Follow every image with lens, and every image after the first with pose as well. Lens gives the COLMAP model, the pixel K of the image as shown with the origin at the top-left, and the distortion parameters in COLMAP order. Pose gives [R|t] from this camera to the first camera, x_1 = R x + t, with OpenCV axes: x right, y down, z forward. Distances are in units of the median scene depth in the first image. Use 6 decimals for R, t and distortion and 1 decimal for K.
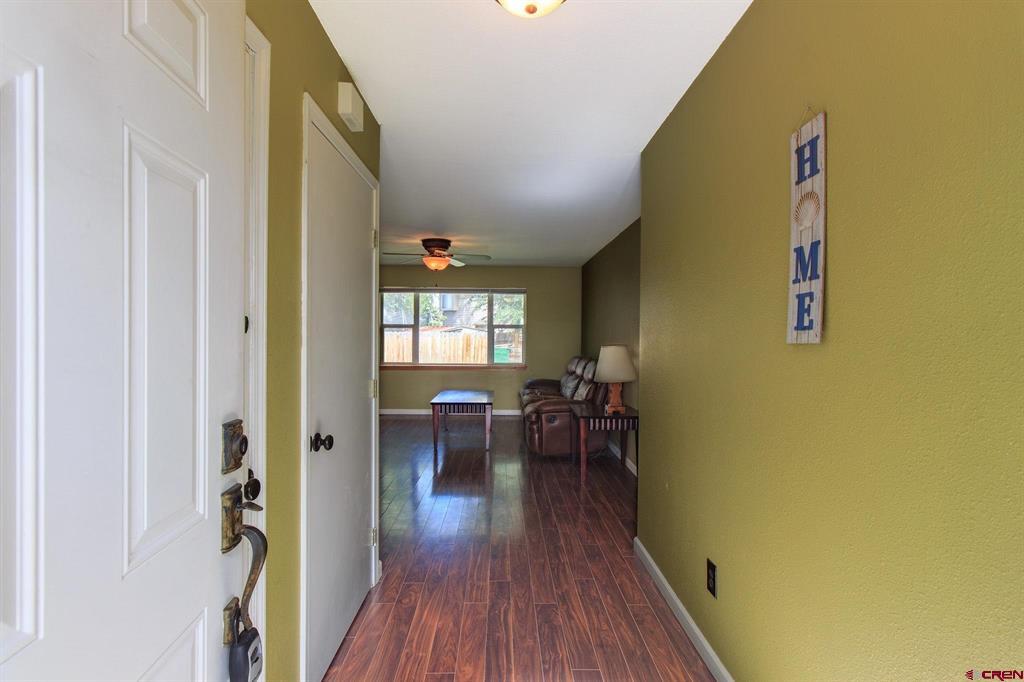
lens RADIAL K [[477.6, 0, 512.0], [0, 477.6, 341.0], [0, 0, 1]] dist [-0.000420, -0.000131]
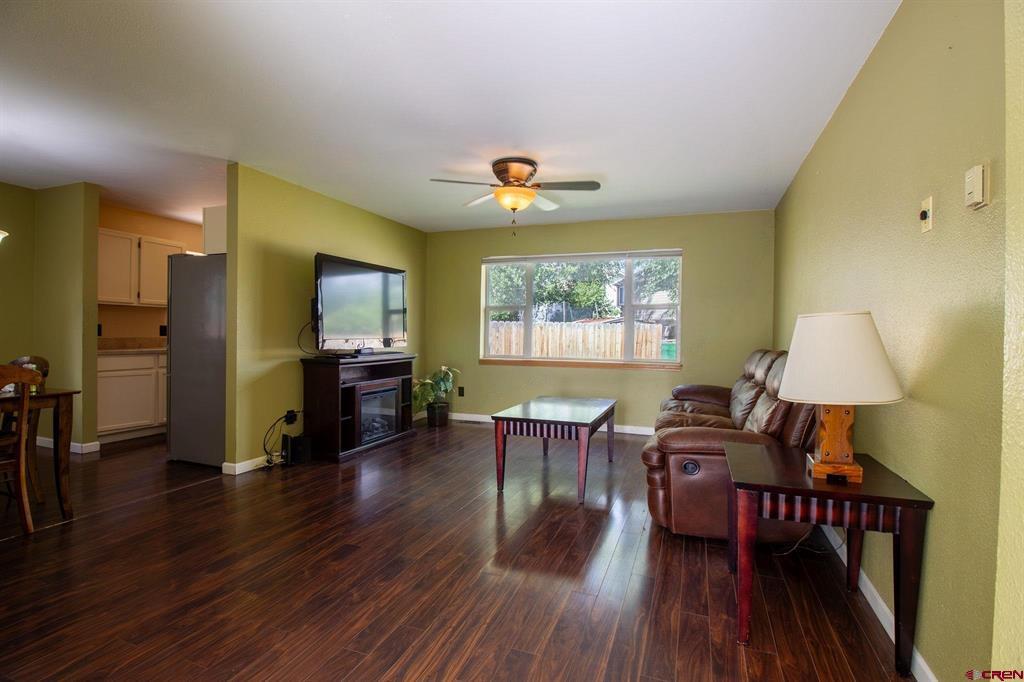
lens RADIAL K [[480.3, 0, 526.7], [0, 480.3, 339.8], [0, 0, 1]] dist [-0.000783, -0.011680]
pose [[0.936509, 0.008938, -0.350529, 0.086244], [-0.009119, 0.999958, 0.001135, 0.026506], [0.350524, 0.002134, 0.936551, 0.403223]]
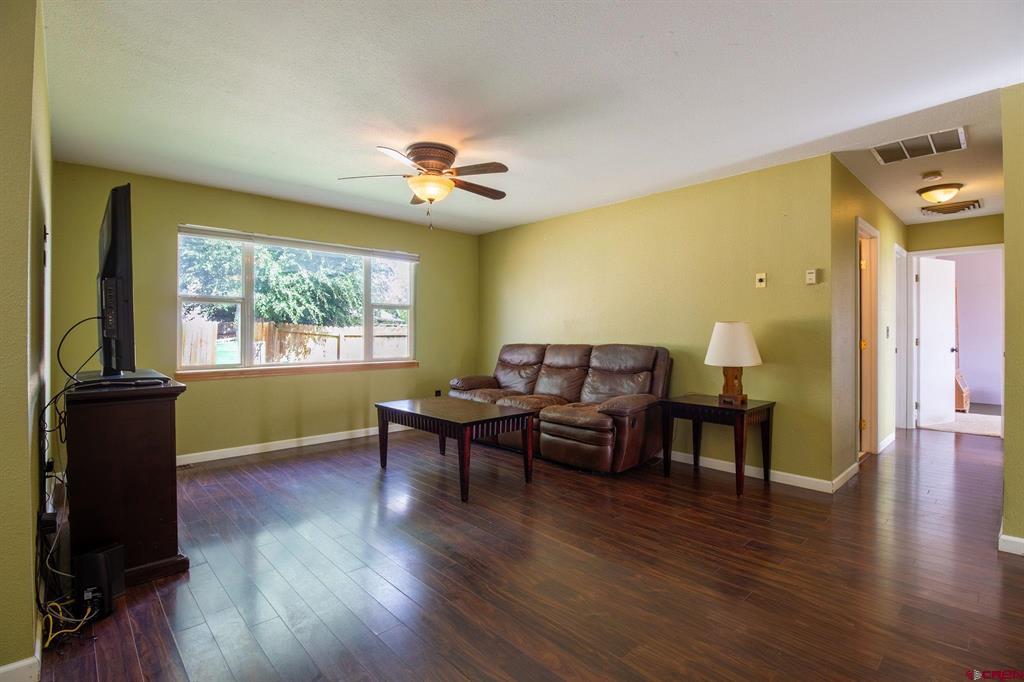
lens RADIAL K [[477.6, 0, 512.0], [0, 477.6, 341.0], [0, 0, 1]] dist [-0.000420, -0.000131]
pose [[0.741850, -0.019241, 0.670290, -0.487580], [0.012913, 0.999813, 0.014409, 0.018800], [-0.670441, -0.002034, 0.741960, 0.495284]]
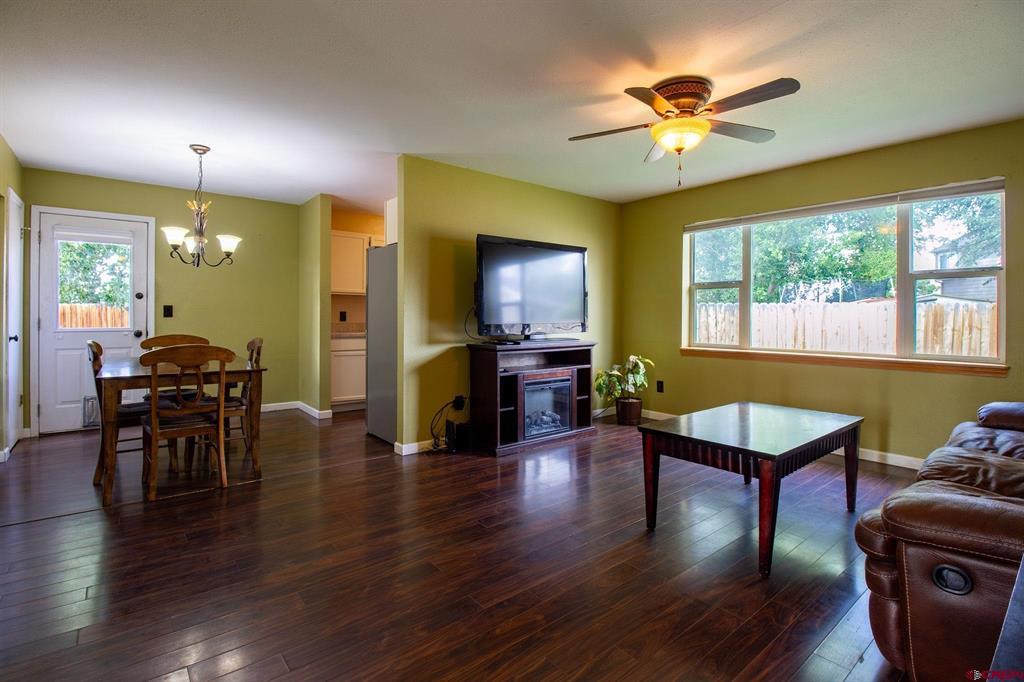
lens RADIAL K [[486.0, 0, 513.3], [0, 486.0, 319.1], [0, 0, 1]] dist [-0.001005, -0.012516]
pose [[0.620752, 0.000713, -0.784007, 0.120593], [-0.008622, 0.999945, -0.005918, 0.025591], [0.783960, 0.010433, 0.620724, 0.572033]]
